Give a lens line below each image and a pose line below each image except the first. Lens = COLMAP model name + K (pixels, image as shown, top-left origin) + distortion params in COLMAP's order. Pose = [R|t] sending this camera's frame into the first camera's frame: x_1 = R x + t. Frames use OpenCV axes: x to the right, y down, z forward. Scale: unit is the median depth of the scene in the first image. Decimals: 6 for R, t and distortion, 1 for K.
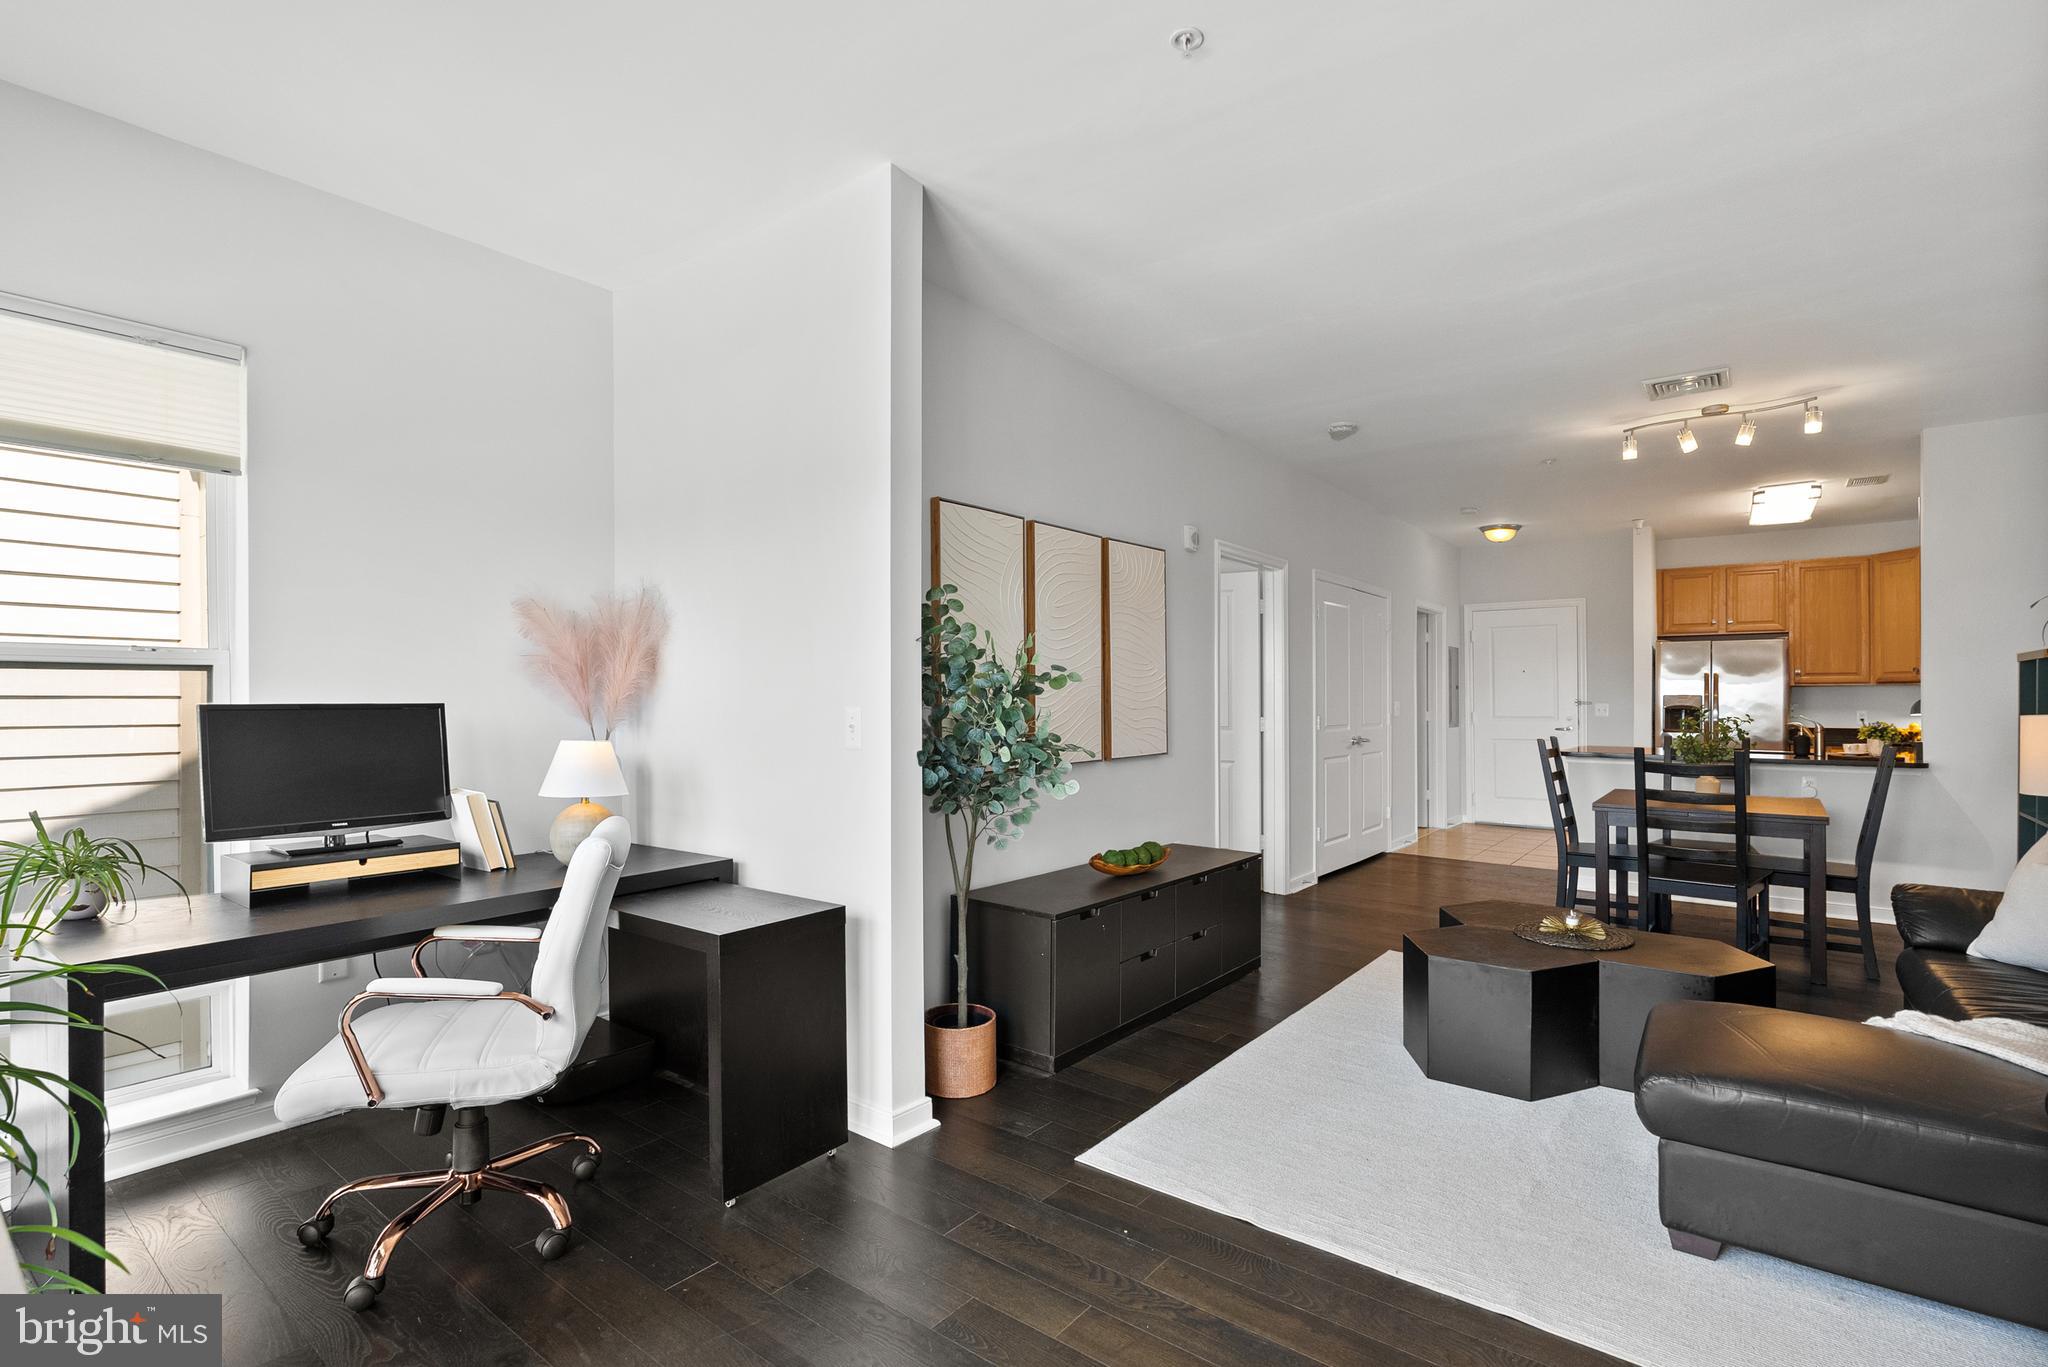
lens RADIAL K [[964.2, 0, 1026.6], [0, 964.2, 699.3], [0, 0, 1]] dist [0.000982, -0.005835]
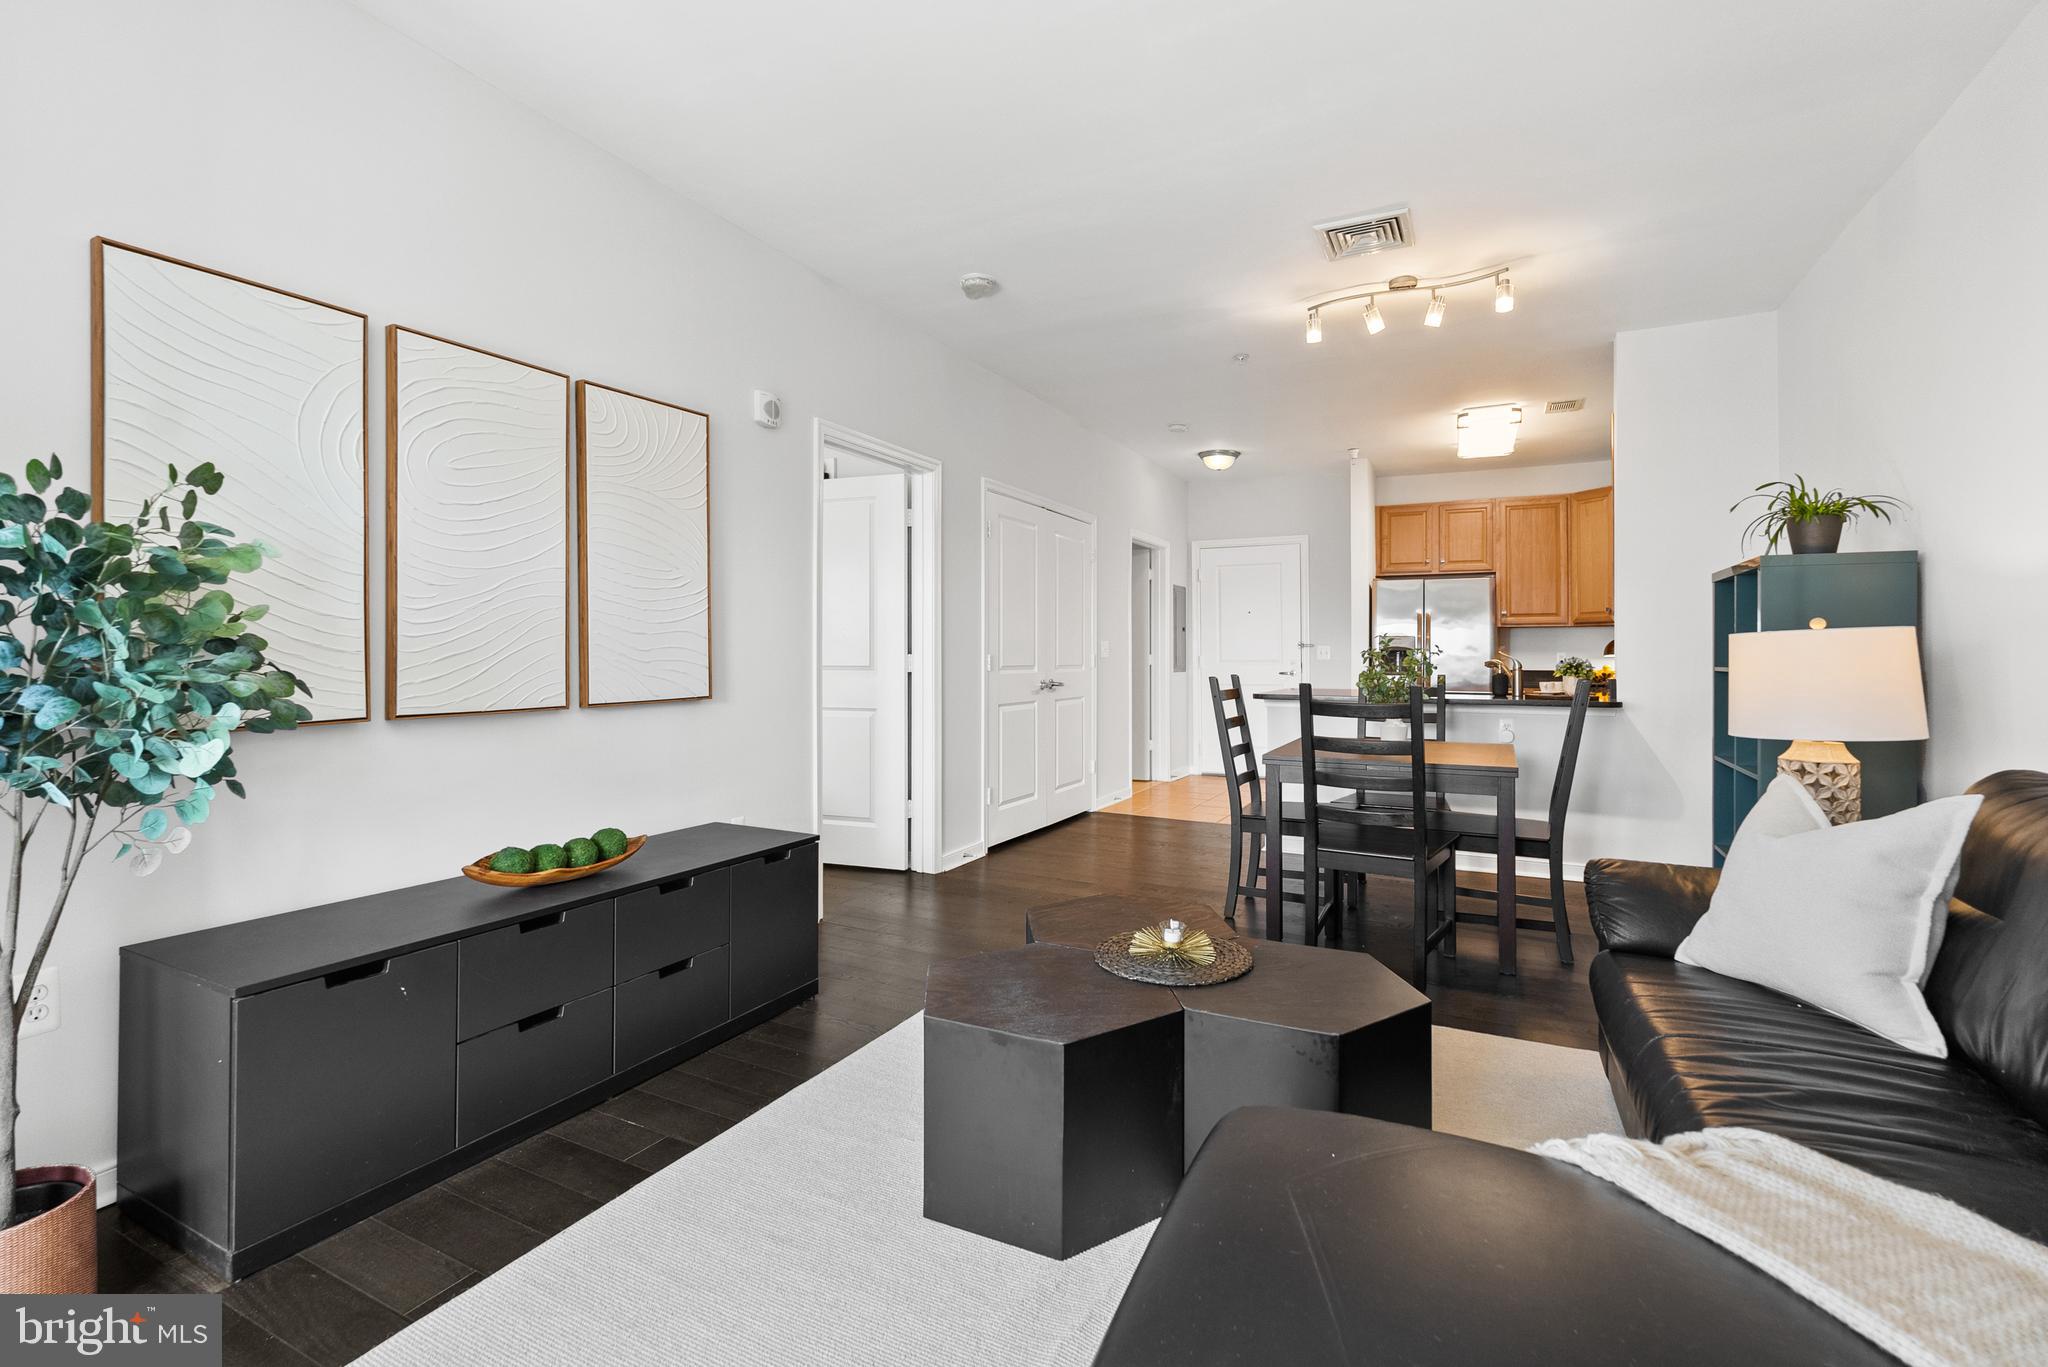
lens RADIAL K [[920.1, 0, 1040.0], [0, 920.1, 655.2], [0, 0, 1]] dist [-0.003897, -0.000758]
pose [[0.981313, 0.000647, 0.192418, 0.233930], [-0.000583, 1.000000, -0.000389, 0.022454], [-0.192419, 0.000270, 0.981313, 0.256462]]
